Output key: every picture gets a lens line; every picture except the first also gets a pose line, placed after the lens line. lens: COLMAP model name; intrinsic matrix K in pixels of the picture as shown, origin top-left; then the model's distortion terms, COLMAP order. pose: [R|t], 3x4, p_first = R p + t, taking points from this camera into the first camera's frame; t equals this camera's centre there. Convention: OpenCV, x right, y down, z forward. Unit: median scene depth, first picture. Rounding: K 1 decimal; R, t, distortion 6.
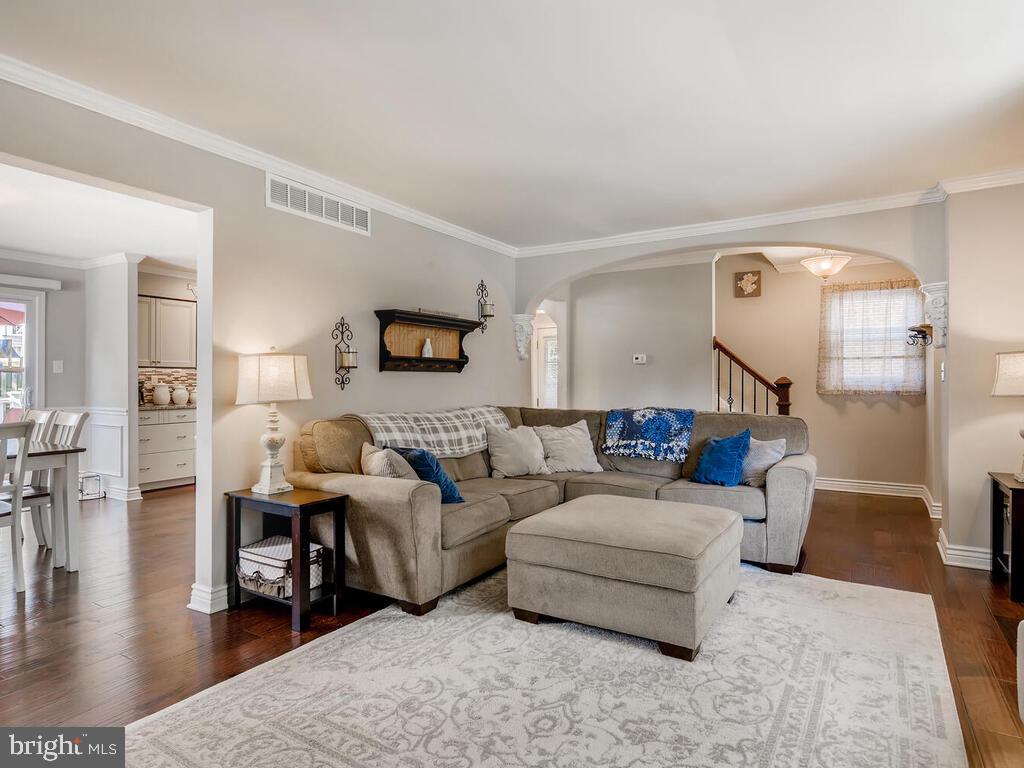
lens RADIAL K [[581.3, 0, 512.0], [0, 581.3, 384.0], [0, 0, 1]] dist [-0.002163, -0.001089]
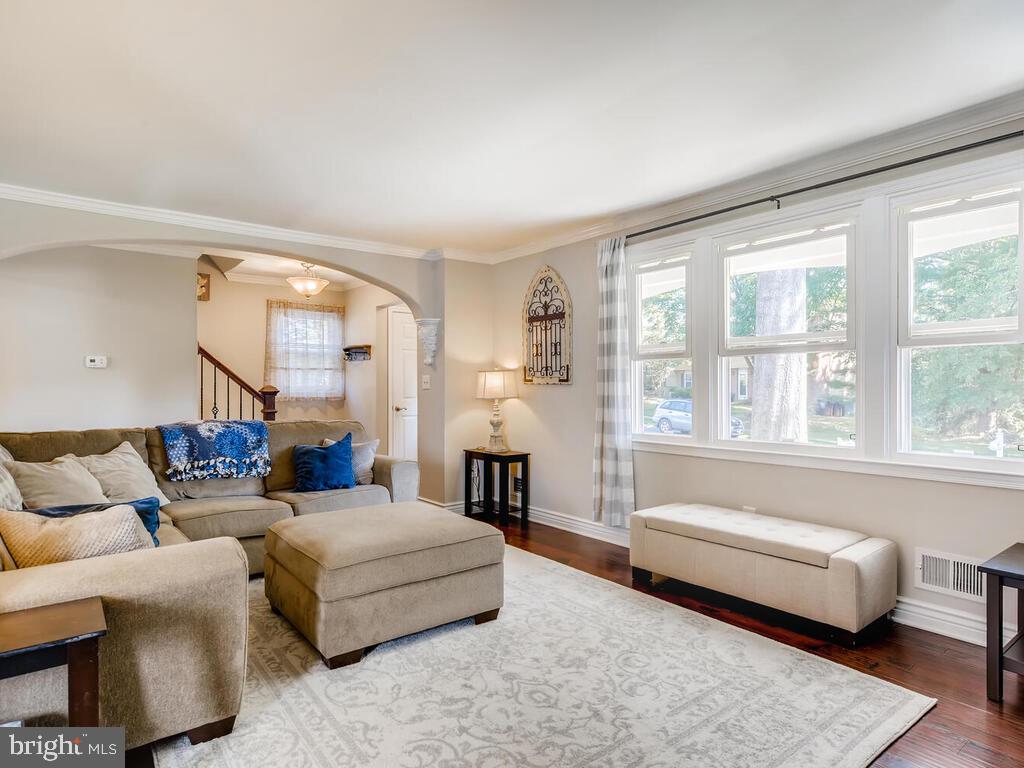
lens RADIAL K [[581.4, 0, 513.1], [0, 581.4, 390.7], [0, 0, 1]] dist [0.001512, 0.002163]
pose [[0.350962, -0.005594, 0.936373, -0.455869], [0.005322, 0.999978, 0.003980, -0.005526], [-0.936375, 0.003586, 0.350984, 0.292808]]
